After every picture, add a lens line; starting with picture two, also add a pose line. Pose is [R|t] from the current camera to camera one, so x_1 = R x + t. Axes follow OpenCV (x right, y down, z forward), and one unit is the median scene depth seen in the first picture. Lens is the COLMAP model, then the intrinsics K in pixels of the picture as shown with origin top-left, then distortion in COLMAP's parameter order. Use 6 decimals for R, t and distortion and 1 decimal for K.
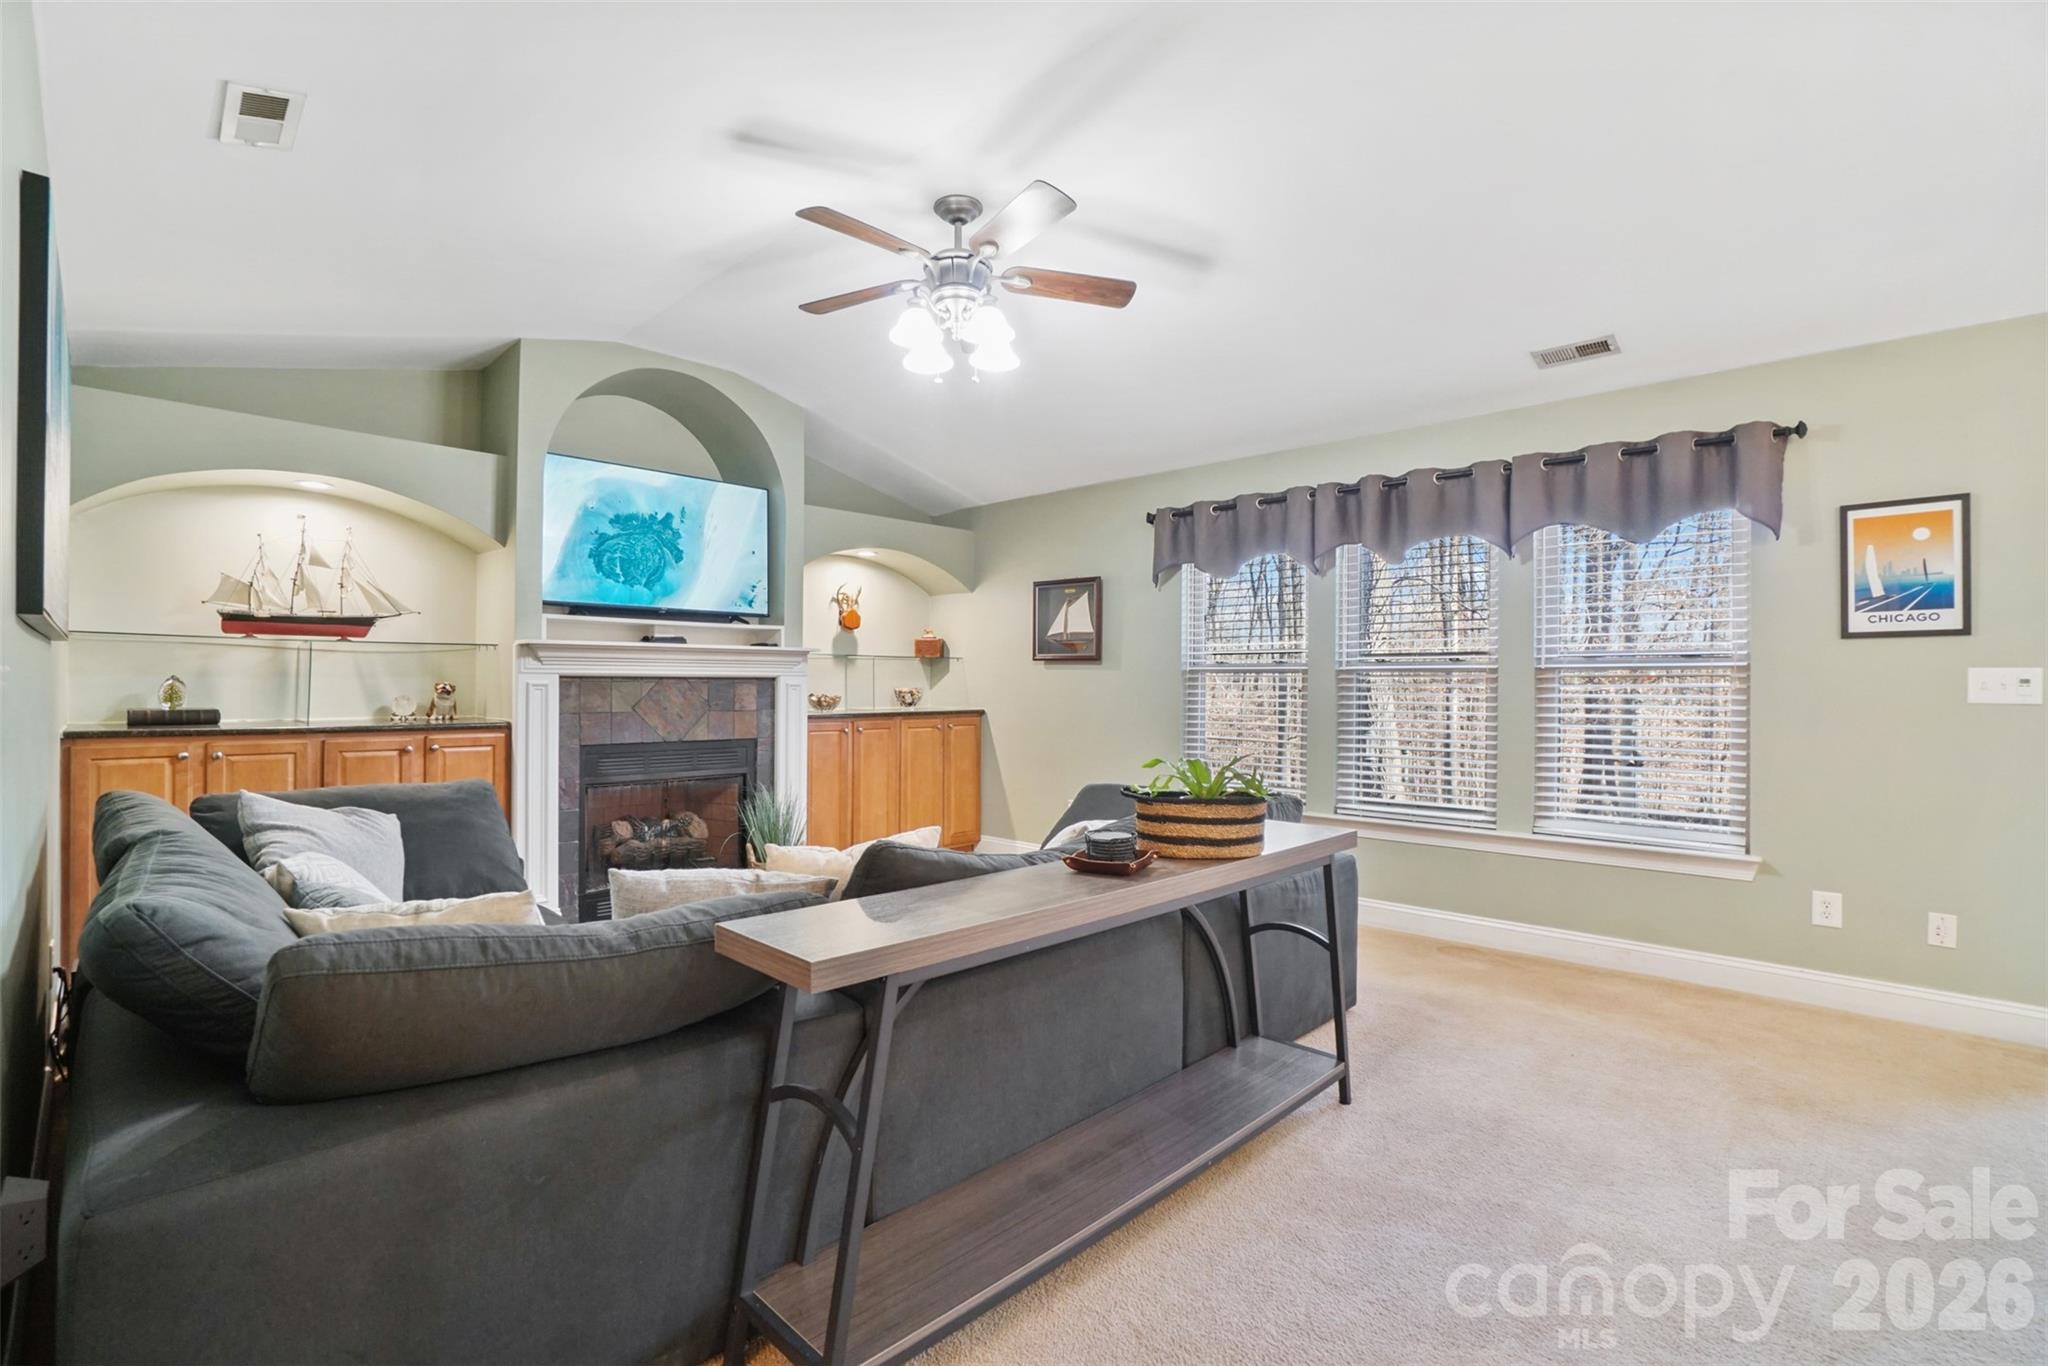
lens RADIAL K [[920.3, 0, 1005.4], [0, 920.3, 676.1], [0, 0, 1]] dist [-0.063090, 0.022945]
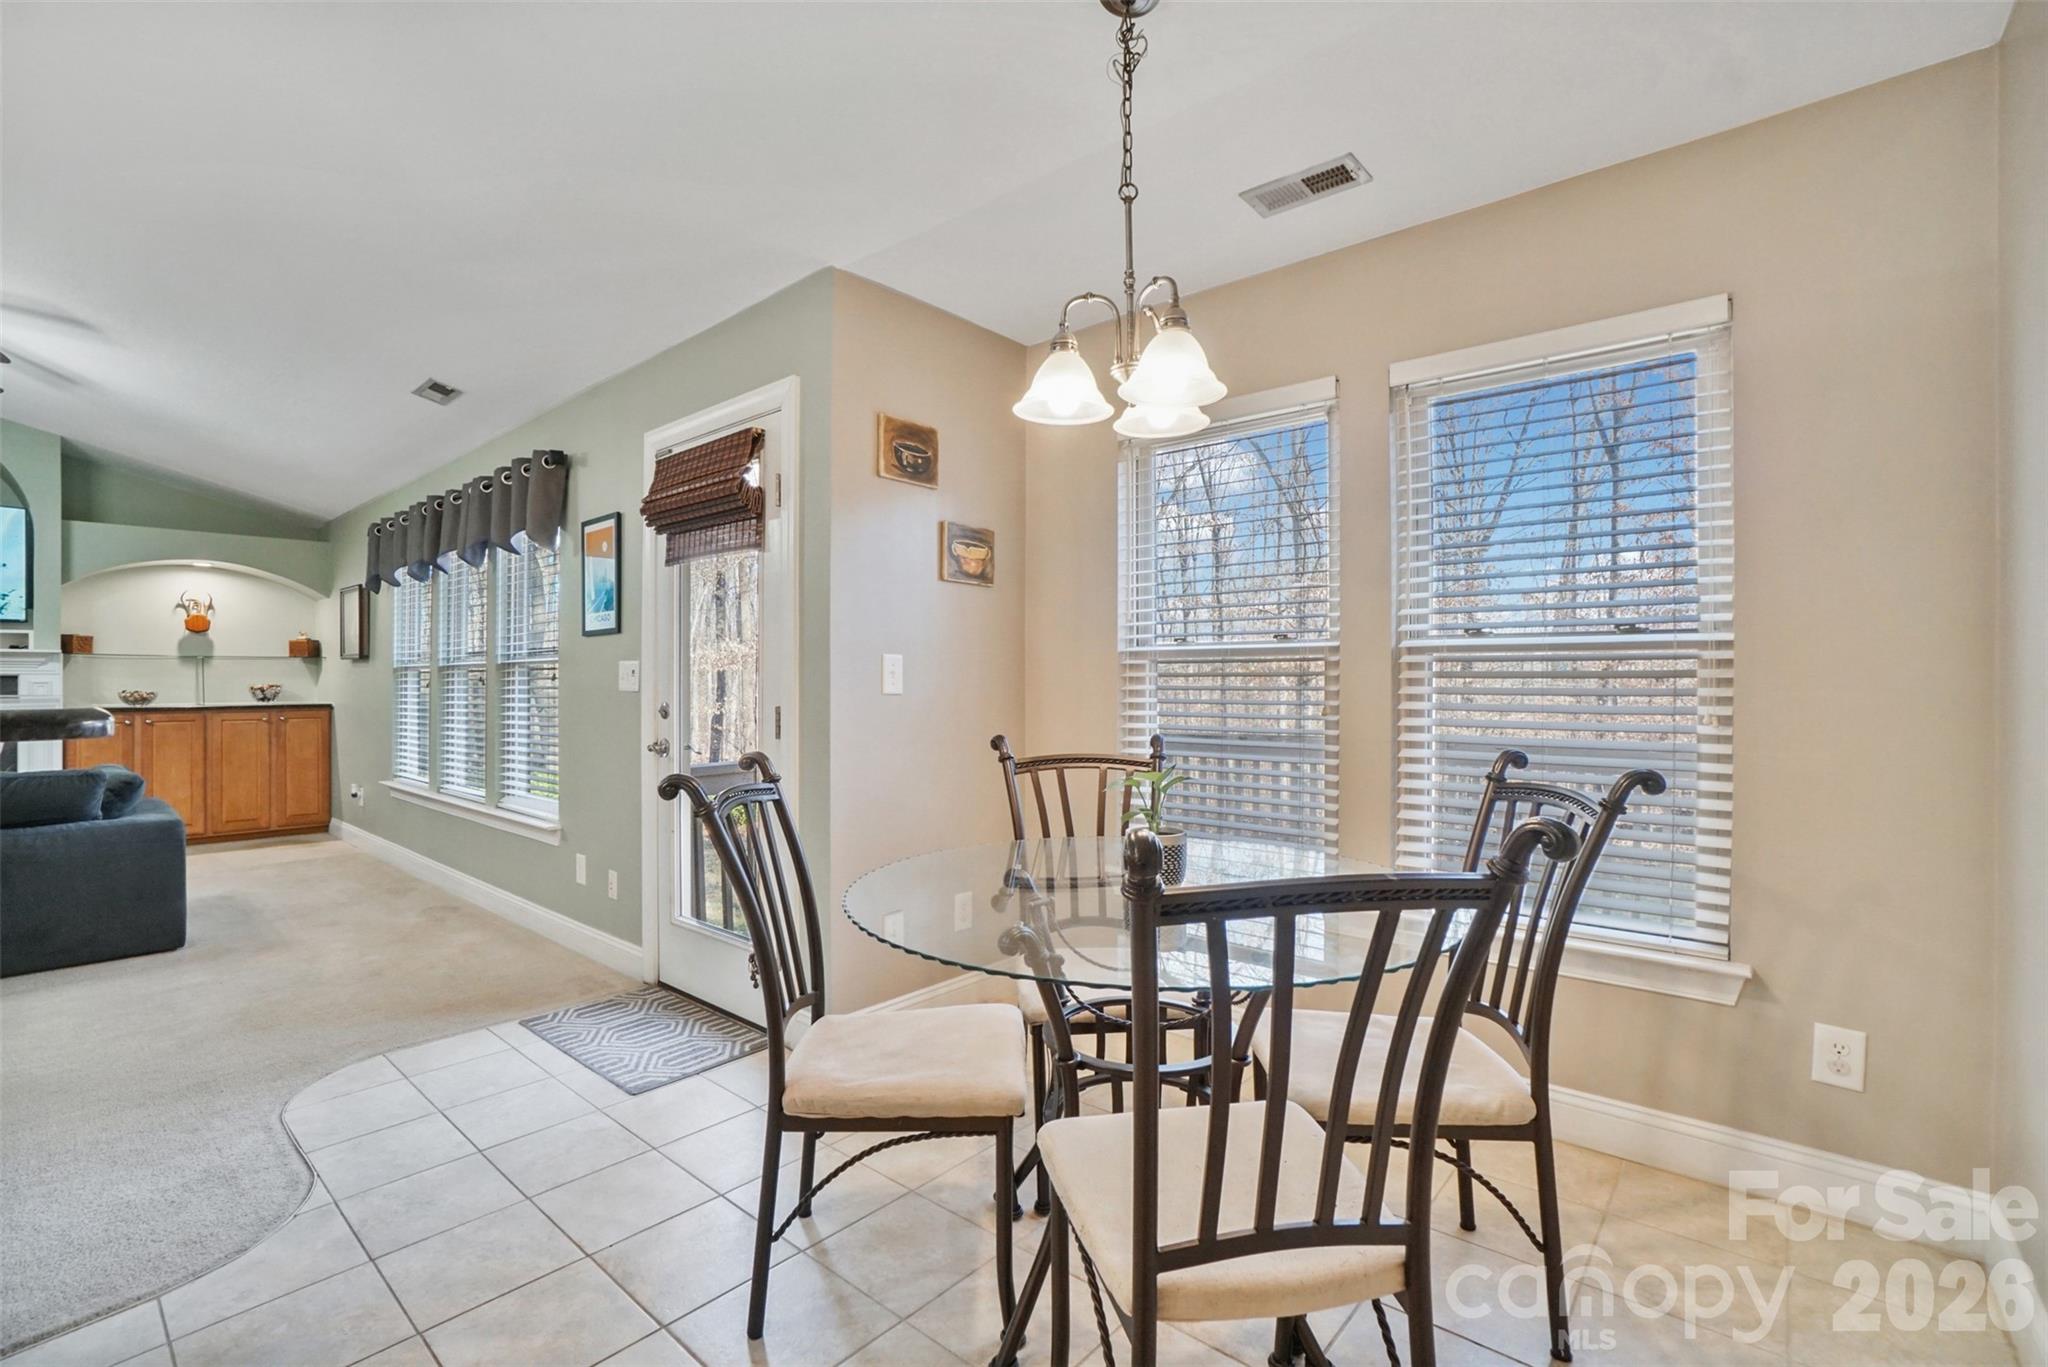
lens RADIAL K [[920.3, 0, 1005.4], [0, 920.3, 676.6], [0, 0, 1]] dist [-0.063090, 0.022945]
pose [[0.998862, -0.005808, 0.047347, 1.029604], [0.005705, 0.999981, 0.002314, 0.007637], [-0.047360, -0.002041, 0.998876, -0.157317]]
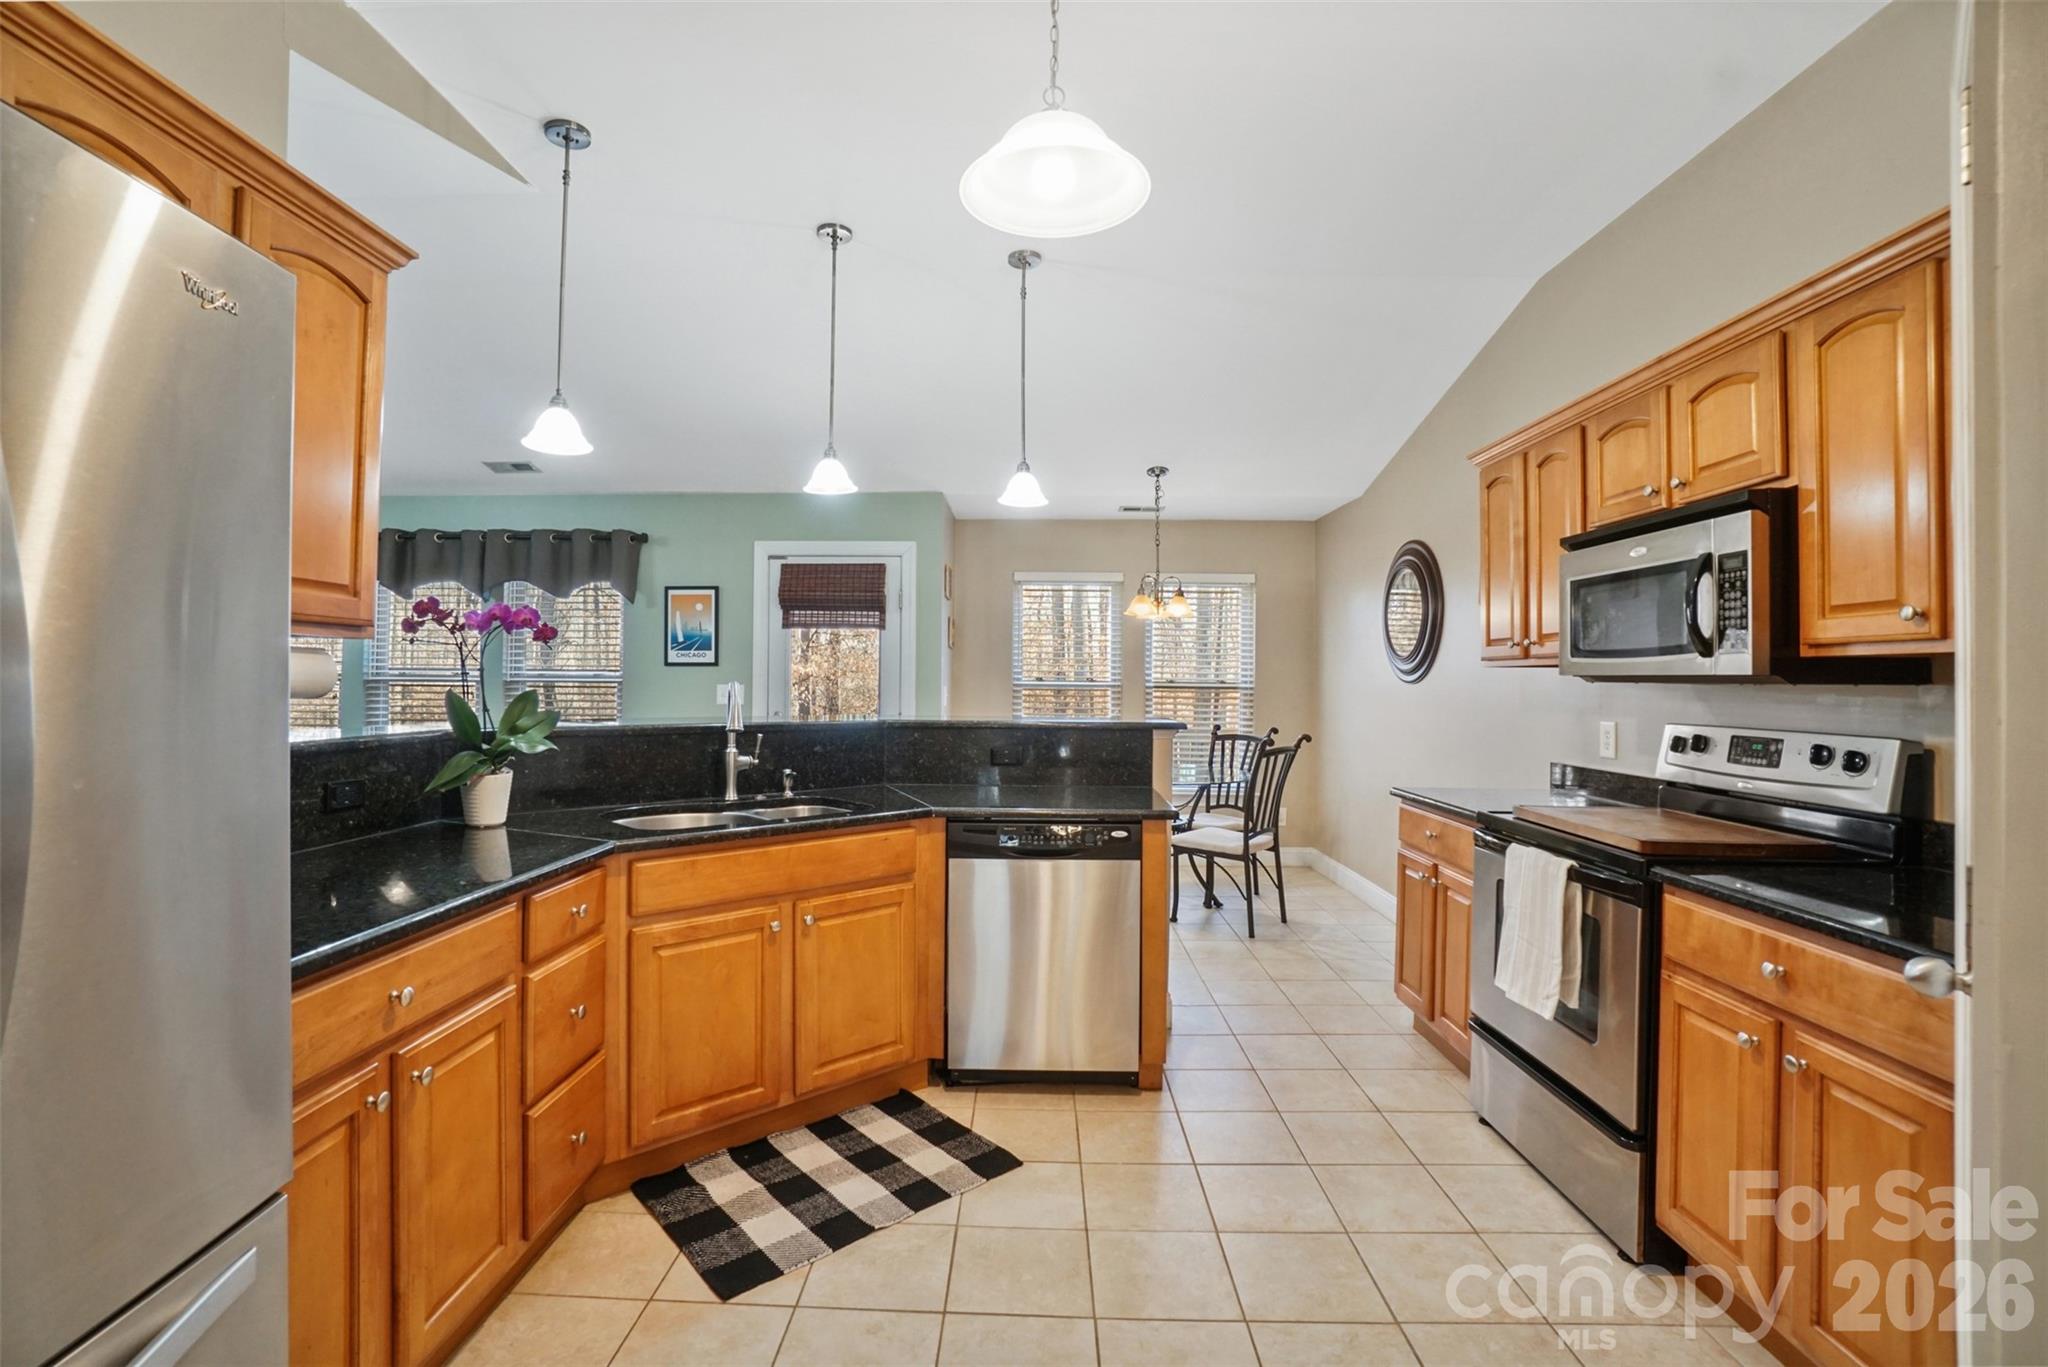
lens RADIAL K [[923.3, 0, 1007.2], [0, 923.3, 689.5], [0, 0, 1]] dist [-0.057844, 0.023373]
pose [[0.729887, -0.003342, 0.683560, 0.168227], [-0.011472, 0.999787, 0.017138, -0.024967], [-0.683472, -0.020350, 0.729693, -0.500450]]
